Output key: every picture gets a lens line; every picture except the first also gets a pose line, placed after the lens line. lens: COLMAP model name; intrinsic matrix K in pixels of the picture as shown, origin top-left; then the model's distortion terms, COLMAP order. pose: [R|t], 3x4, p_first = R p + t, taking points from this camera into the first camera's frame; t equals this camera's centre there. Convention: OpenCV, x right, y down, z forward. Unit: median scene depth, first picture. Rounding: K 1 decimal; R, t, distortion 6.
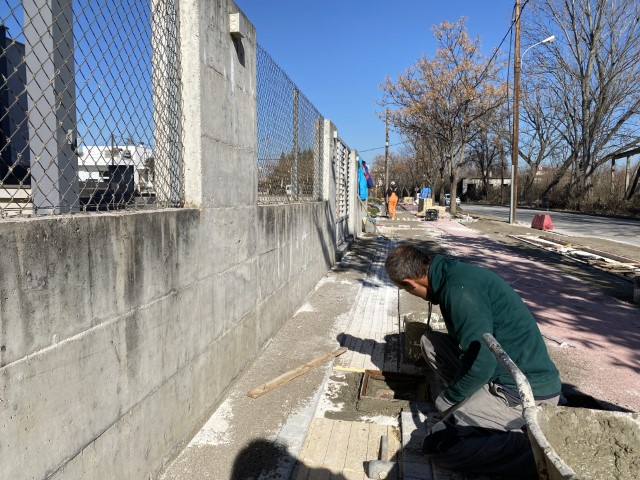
lens RADIAL K [[484.4, 0, 316.3], [0, 484.4, 241.4], [0, 0, 1]] dist [0.030592, -0.004641]
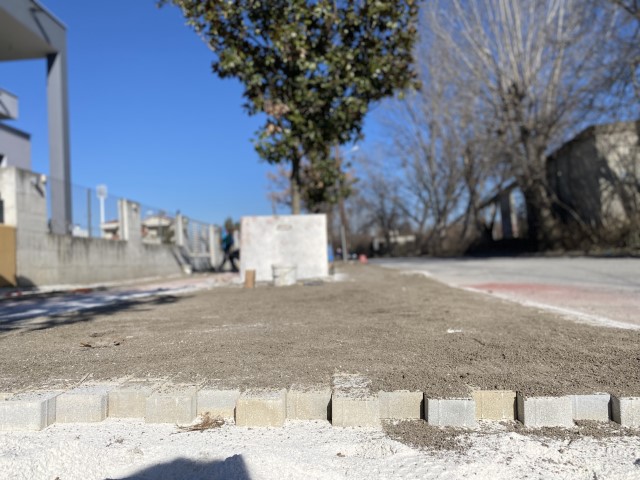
lens RADIAL K [[487.7, 0, 319.8], [0, 487.7, 220.7], [0, 0, 1]] dist [0.035086, 0.000386]
pose [[0.989673, -0.062789, 0.128857, 0.065012], [0.085060, 0.980822, -0.175364, 0.046618], [-0.115374, 0.184514, 0.976034, -0.253716]]
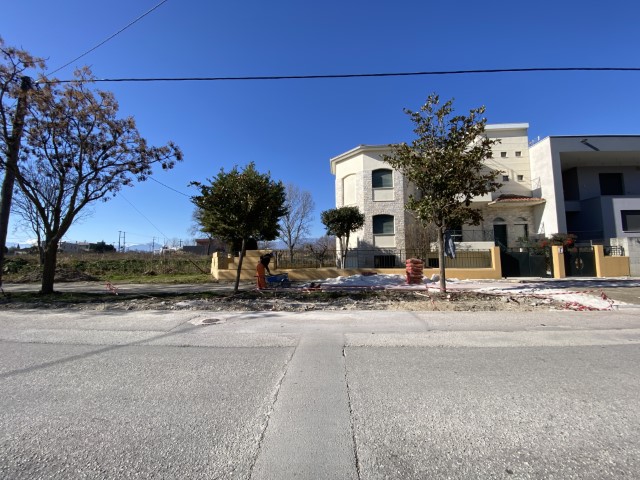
lens RADIAL K [[263.1, 0, 323.5], [0, 263.1, 236.5], [0, 0, 1]] dist [-0.000395, -0.000394]
pose [[0.126122, -0.100240, -0.986937, 0.230289], [-0.086797, 0.989951, -0.111638, 0.047437], [0.988210, 0.099744, 0.116154, -0.440761]]
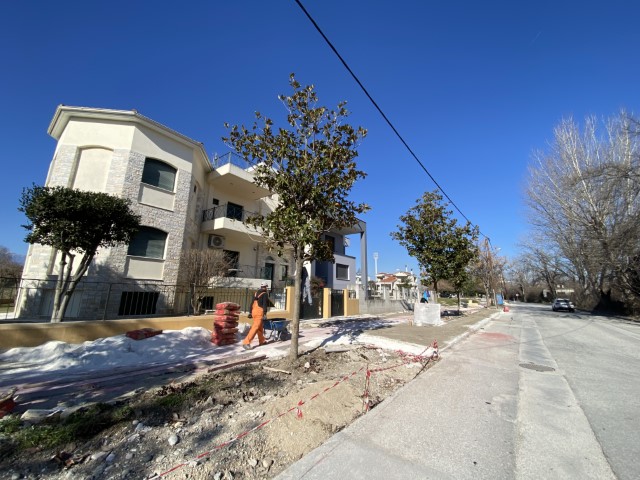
lens RADIAL K [[263.1, 0, 323.5], [0, 263.1, 236.5], [0, 0, 1]] dist [-0.000395, -0.000394]
pose [[0.885402, -0.096678, -0.454661, 0.118952], [-0.052378, 0.951151, -0.304251, 0.040442], [0.461865, 0.293199, 0.837087, -0.443709]]
